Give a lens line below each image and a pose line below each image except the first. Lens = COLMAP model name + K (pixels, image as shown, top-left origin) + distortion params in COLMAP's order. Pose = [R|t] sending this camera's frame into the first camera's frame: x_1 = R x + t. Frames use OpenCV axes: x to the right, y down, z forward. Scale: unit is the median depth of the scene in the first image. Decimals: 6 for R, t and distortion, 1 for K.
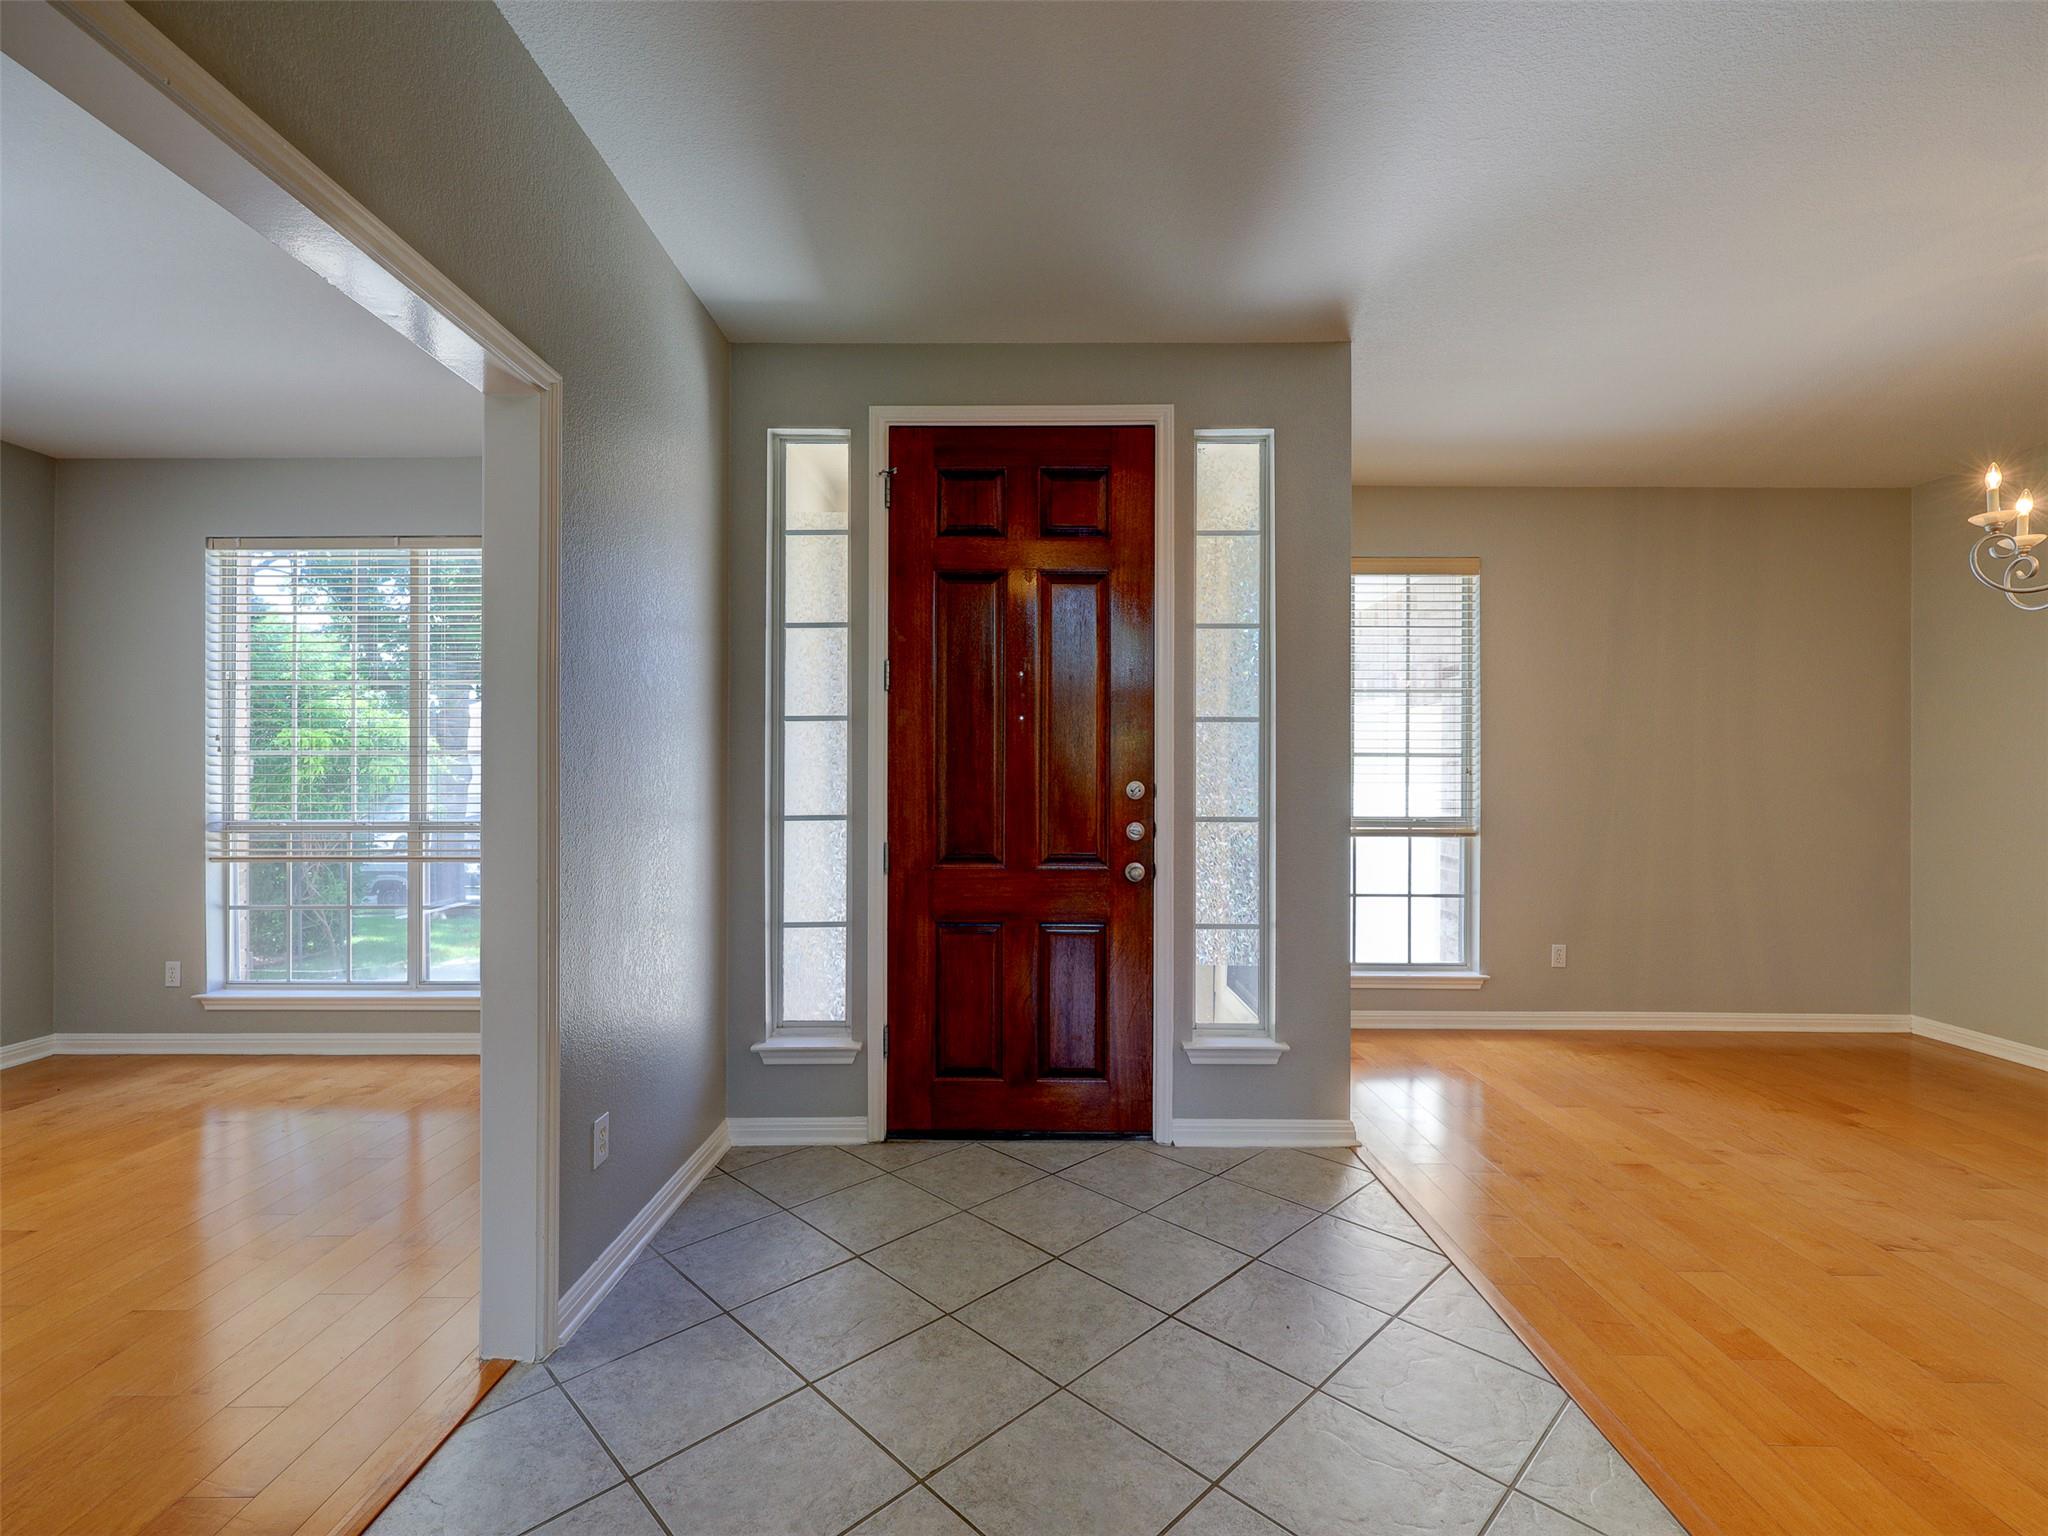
lens RADIAL K [[921.0, 0, 1024.6], [0, 921.0, 777.2], [0, 0, 1]] dist [0.002714, -0.000117]
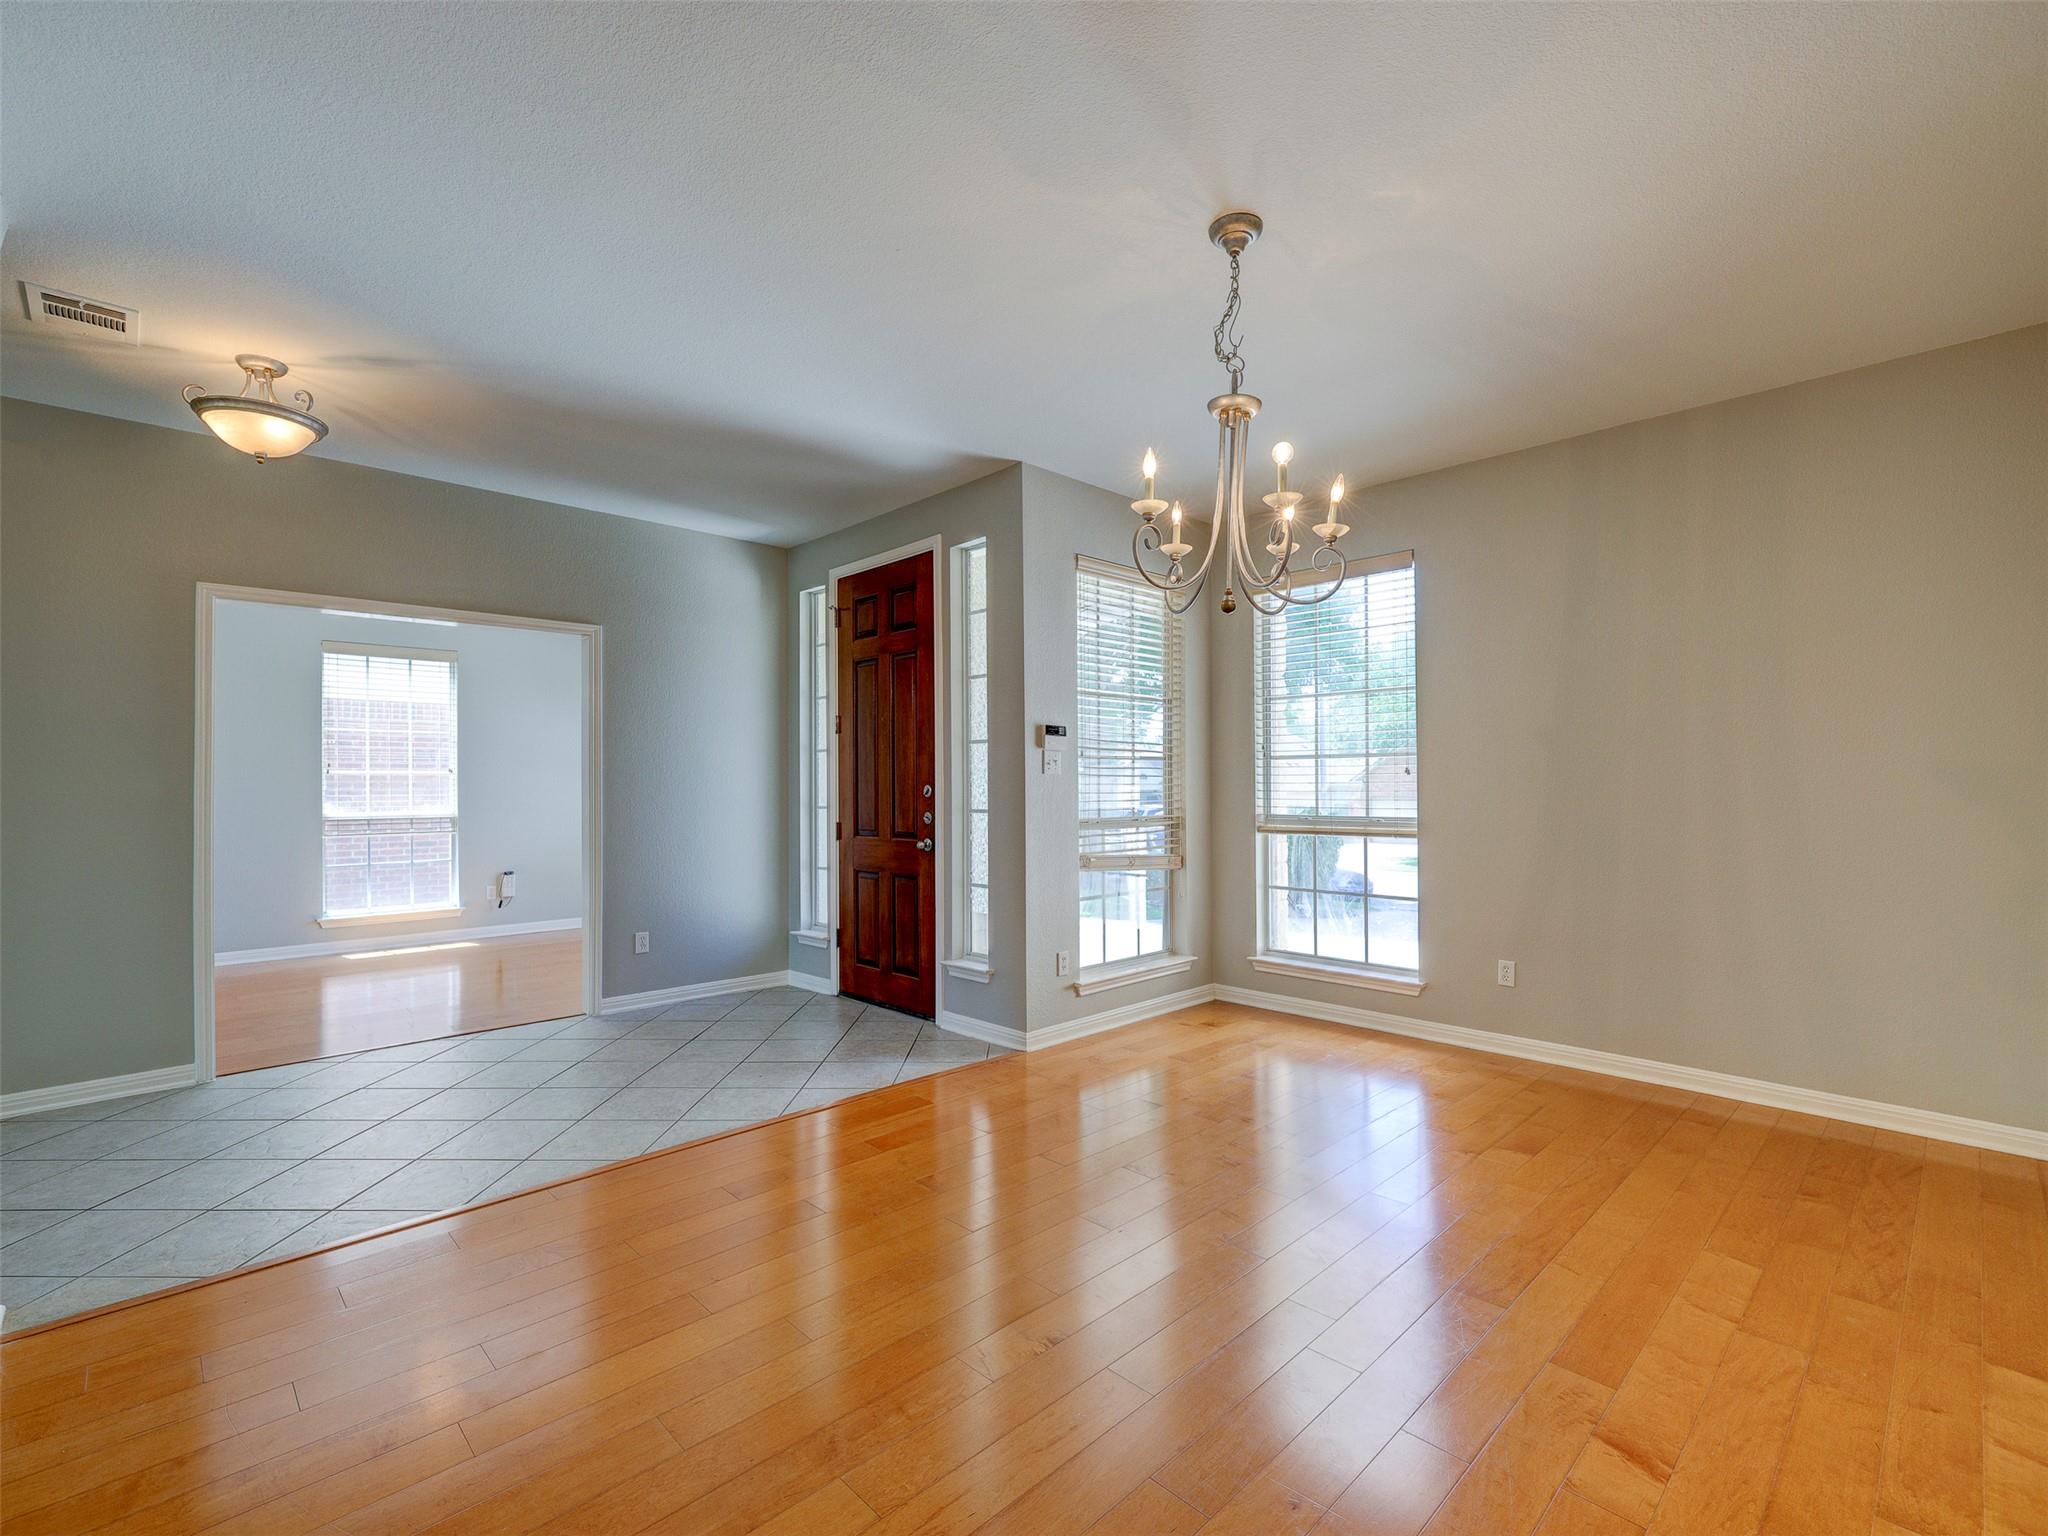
lens RADIAL K [[921.0, 0, 1025.0], [0, 921.0, 777.6], [0, 0, 1]] dist [0.002714, -0.000117]
pose [[0.701336, -0.014311, -0.712687, 1.319179], [0.011362, 0.999896, -0.008898, 0.007680], [0.712740, -0.001856, 0.701425, 0.045707]]
